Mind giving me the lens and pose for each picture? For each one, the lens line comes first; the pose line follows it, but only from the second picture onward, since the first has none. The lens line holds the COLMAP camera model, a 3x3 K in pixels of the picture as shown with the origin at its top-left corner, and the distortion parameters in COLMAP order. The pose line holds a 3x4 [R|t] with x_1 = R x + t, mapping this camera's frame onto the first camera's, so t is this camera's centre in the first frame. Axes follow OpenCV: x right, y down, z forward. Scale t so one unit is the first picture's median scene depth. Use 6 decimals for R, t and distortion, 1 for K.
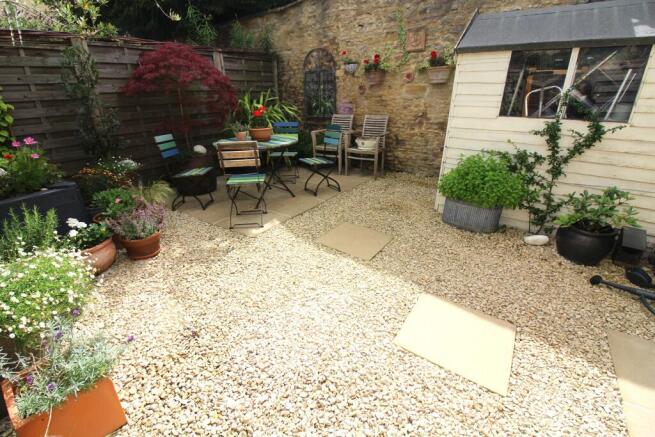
lens RADIAL K [[300.9, 0, 323.9], [0, 300.9, 211.5], [0, 0, 1]] dist [0.001146, -0.011403]
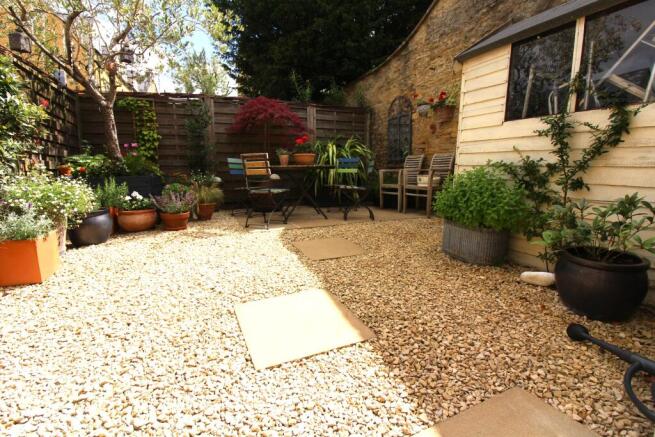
lens RADIAL K [[300.9, 0, 323.9], [0, 300.9, 211.5], [0, 0, 1]] dist [0.001146, -0.011403]
pose [[0.859873, 0.082569, -0.503787, 0.549165], [-0.193287, 0.966023, -0.171579, 0.141833], [0.472503, 0.244911, 0.846617, 0.127591]]
